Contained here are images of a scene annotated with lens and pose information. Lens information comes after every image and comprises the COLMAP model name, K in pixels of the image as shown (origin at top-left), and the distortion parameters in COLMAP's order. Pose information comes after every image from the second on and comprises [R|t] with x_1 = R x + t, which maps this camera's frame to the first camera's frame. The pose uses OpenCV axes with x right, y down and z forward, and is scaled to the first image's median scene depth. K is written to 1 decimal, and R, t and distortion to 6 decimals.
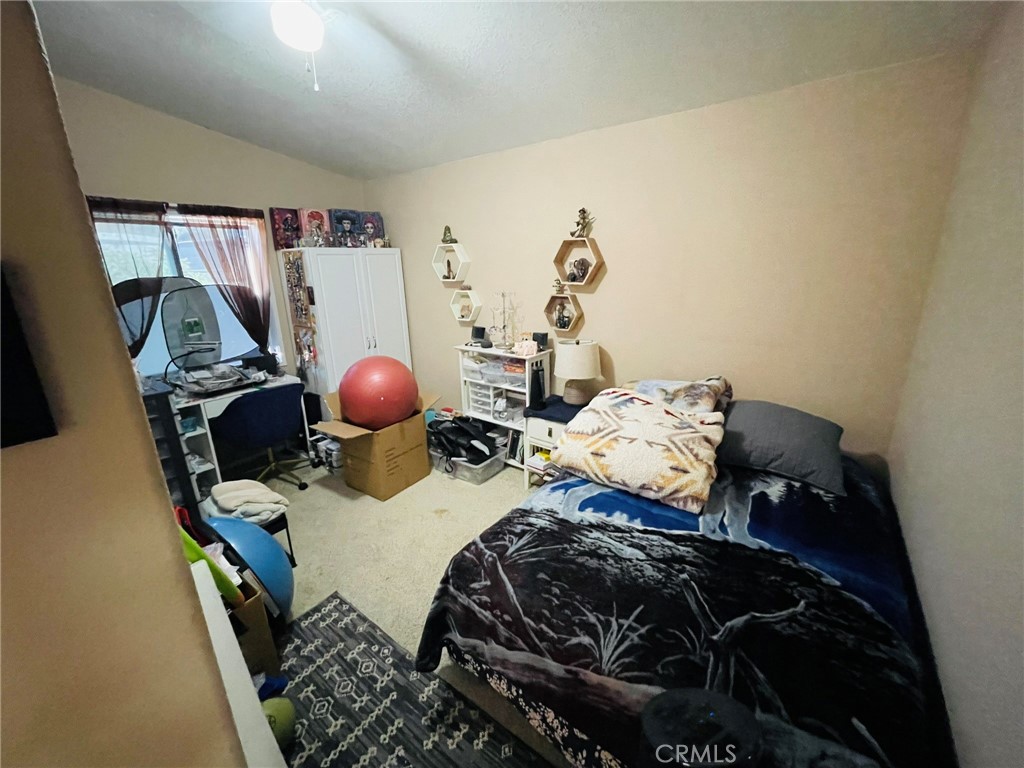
lens RADIAL K [[406.8, 0, 506.6], [0, 406.8, 380.7], [0, 0, 1]] dist [-0.013386, -0.000175]
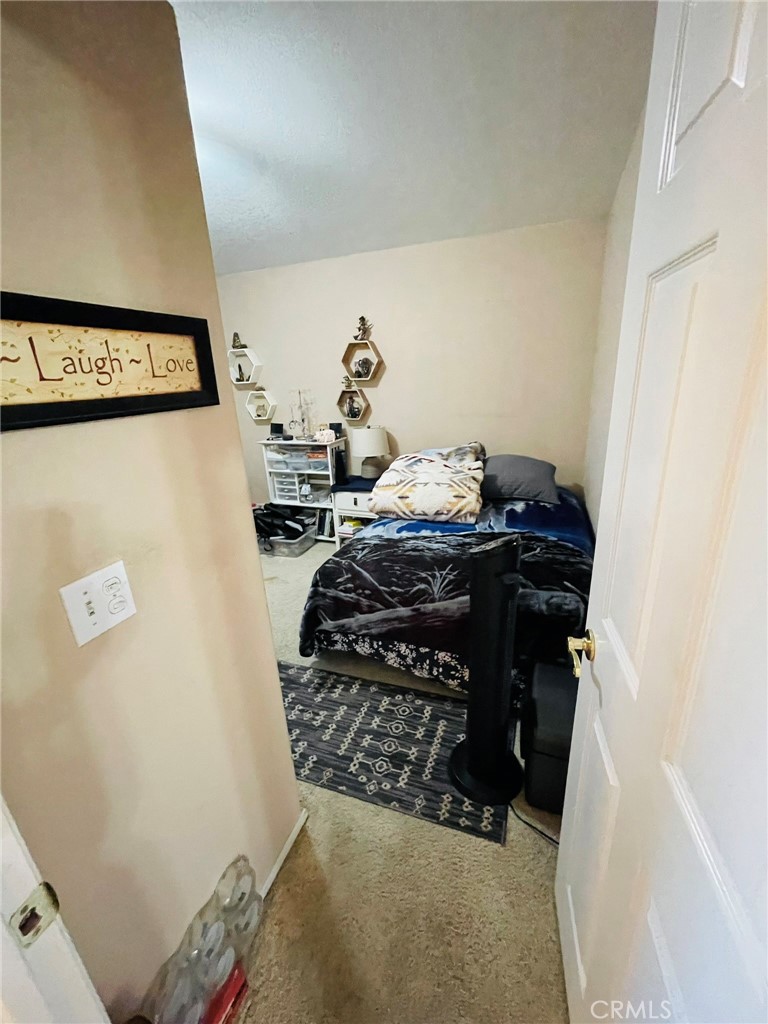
lens RADIAL K [[406.8, 0, 384.0], [0, 406.8, 512.0], [0, 0, 1]] dist [-0.013386, -0.000175]
pose [[0.956765, -0.111577, 0.268611, -0.206394], [0.102422, 0.993587, 0.047906, 0.157039], [-0.272233, -0.018323, 0.962057, -0.292995]]
